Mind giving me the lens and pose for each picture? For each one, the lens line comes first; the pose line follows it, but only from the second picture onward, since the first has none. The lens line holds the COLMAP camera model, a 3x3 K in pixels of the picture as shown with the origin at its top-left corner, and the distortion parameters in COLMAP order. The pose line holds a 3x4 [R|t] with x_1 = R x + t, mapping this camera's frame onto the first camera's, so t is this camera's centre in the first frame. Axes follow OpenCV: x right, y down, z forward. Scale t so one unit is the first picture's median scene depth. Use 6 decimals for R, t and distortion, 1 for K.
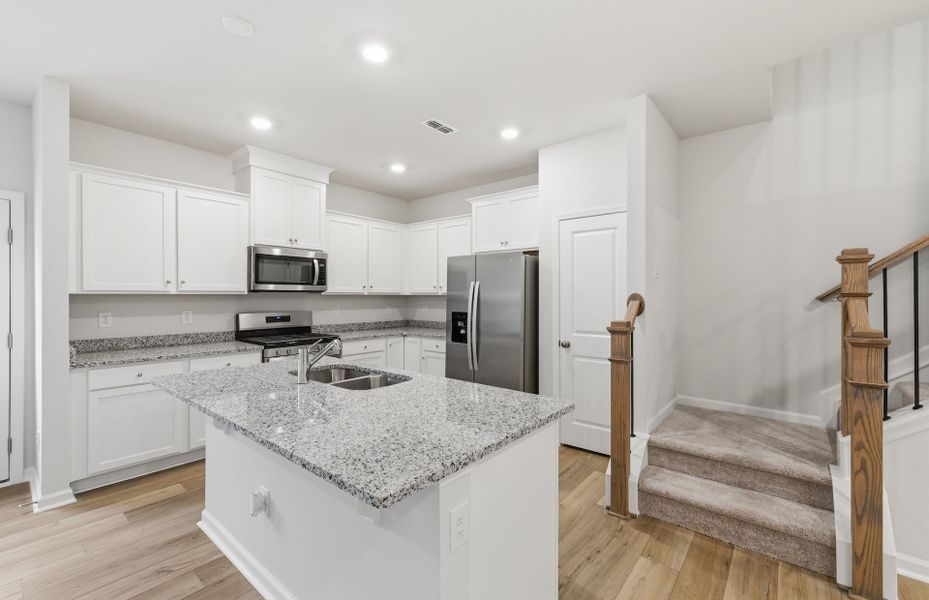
lens RADIAL K [[392.1, 0, 461.2], [0, 392.1, 297.9], [0, 0, 1]] dist [0.007041, -0.001681]
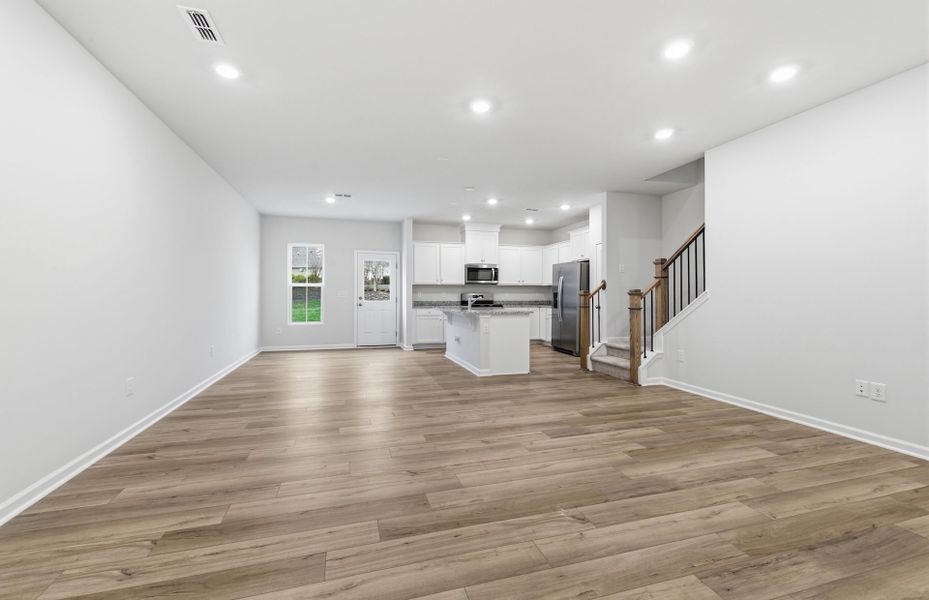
lens RADIAL K [[393.5, 0, 464.0], [0, 393.5, 294.4], [0, 0, 1]] dist [0.032496, 0.000134]
pose [[0.837106, -0.003713, -0.547028, 0.858079], [-0.000822, 0.999967, -0.008045, 0.077630], [0.547040, 0.007184, 0.837075, -1.125573]]
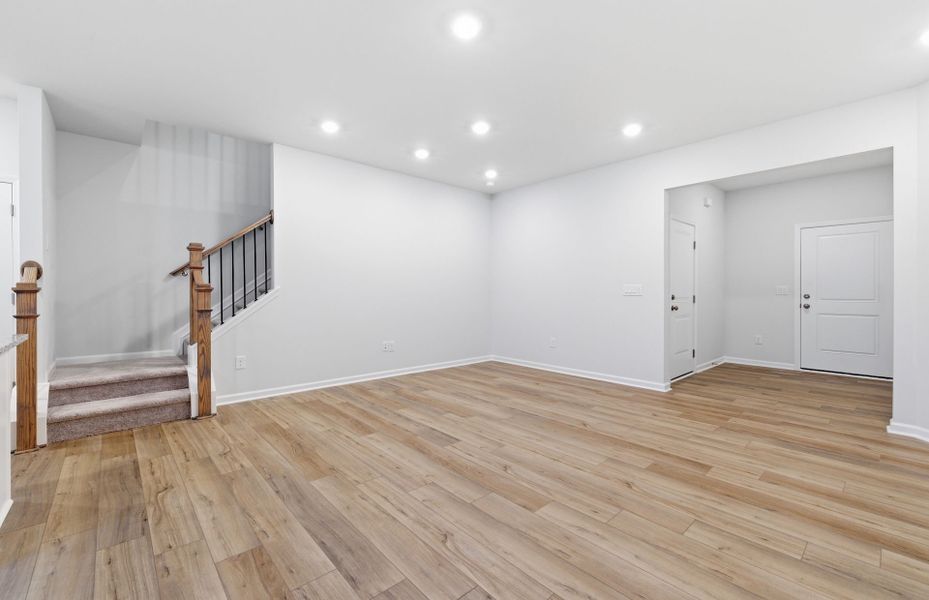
lens RADIAL K [[392.1, 0, 459.9], [0, 392.1, 293.0], [0, 0, 1]] dist [0.007041, -0.001681]
pose [[0.144684, -0.003653, 0.989471, -0.418389], [0.006918, 0.999972, 0.002680, 0.072805], [-0.989454, 0.006457, 0.144705, -0.317197]]
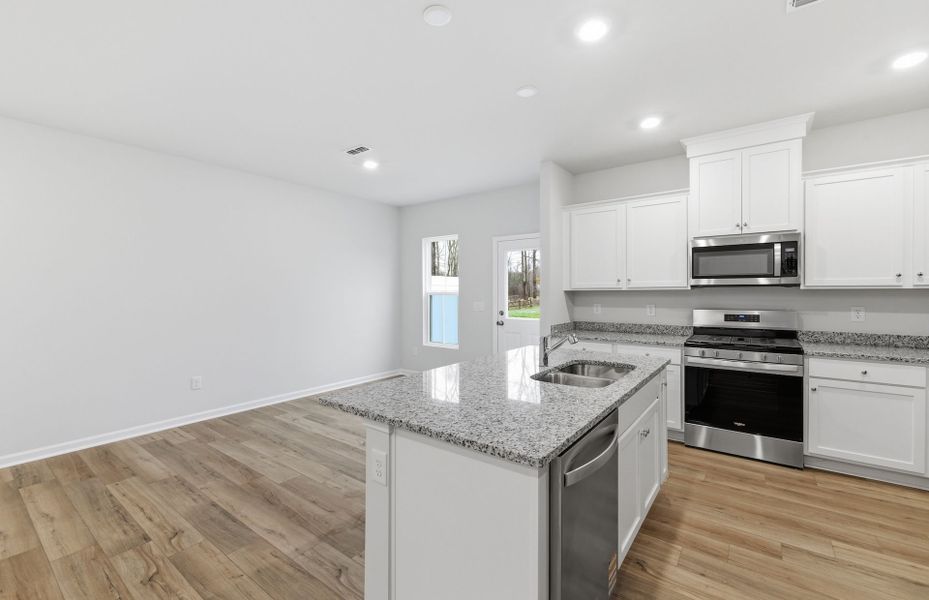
lens RADIAL K [[392.1, 0, 458.9], [0, 392.1, 297.3], [0, 0, 1]] dist [0.007041, -0.001681]
pose [[0.044511, 0.009959, -0.998959, 0.481544], [-0.000331, 0.999950, 0.009954, -0.000142], [0.999009, -0.000112, 0.044512, 0.442963]]
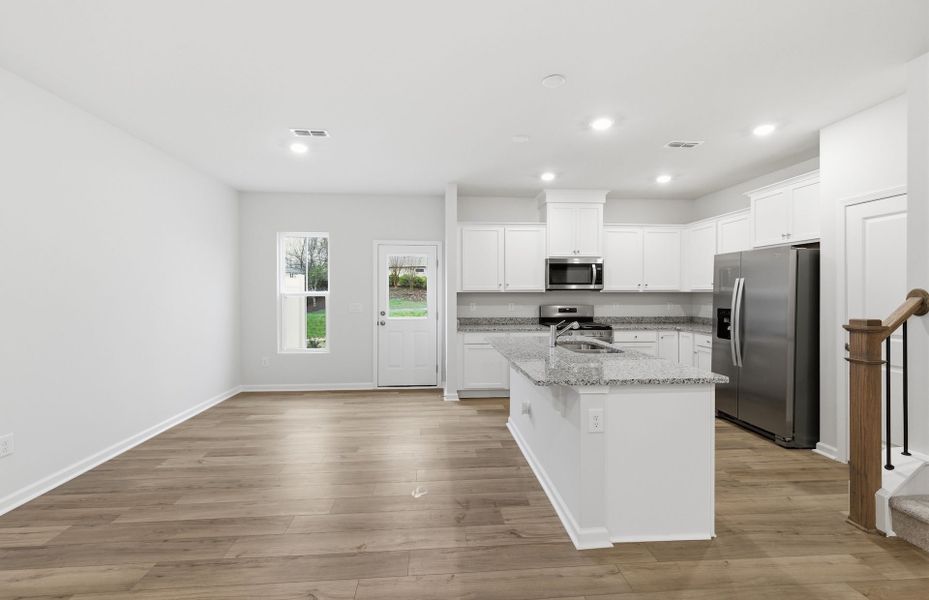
lens RADIAL K [[392.1, 0, 459.6], [0, 392.1, 295.3], [0, 0, 1]] dist [0.007041, -0.001681]
pose [[0.694942, 0.001810, -0.719064, 0.312757], [-0.001809, 0.999998, 0.000769, 0.002653], [0.719064, 0.000766, 0.694944, -0.255018]]
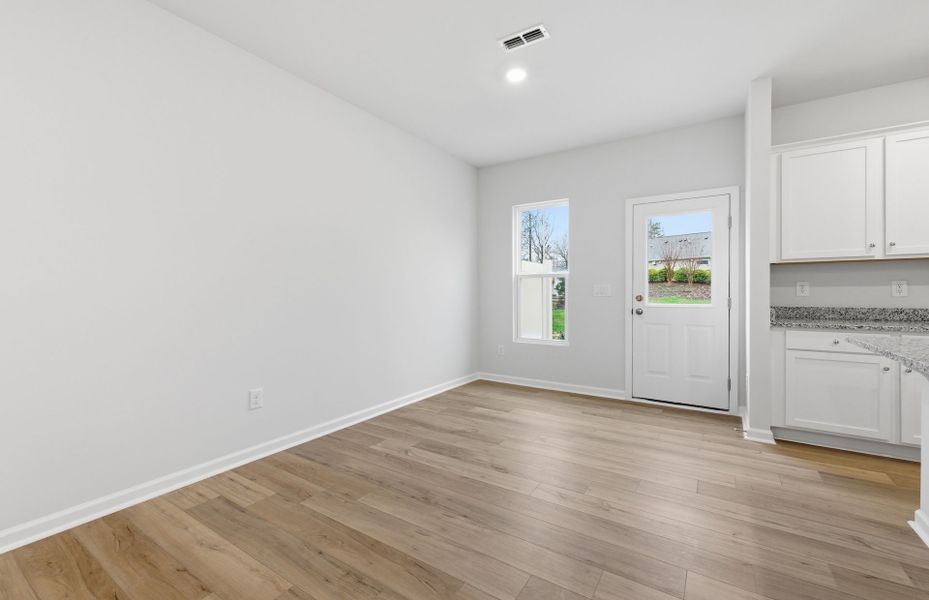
lens RADIAL K [[392.1, 0, 457.5], [0, 392.1, 295.3], [0, 0, 1]] dist [0.007041, -0.001681]
pose [[0.109131, 0.004022, -0.994019, 0.035242], [-0.001425, 0.999991, 0.003890, 0.069481], [0.994026, 0.000992, 0.109136, -0.022991]]
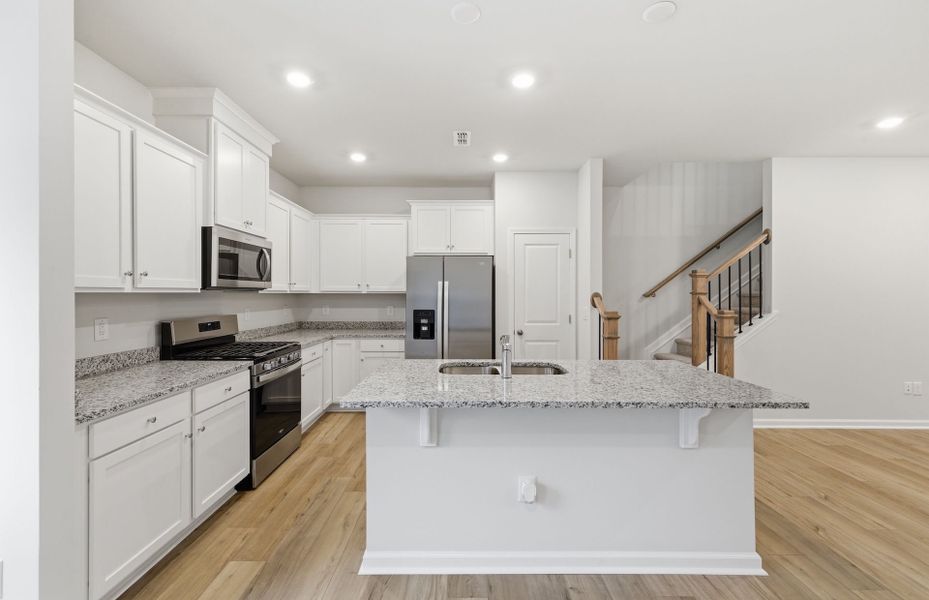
lens RADIAL K [[392.1, 0, 456.8], [0, 392.1, 293.8], [0, 0, 1]] dist [0.007041, -0.001681]
pose [[0.766397, -0.001346, 0.642365, -0.757575], [0.004145, 0.999987, -0.002849, -0.003837], [-0.642353, 0.004846, 0.766393, 0.176895]]
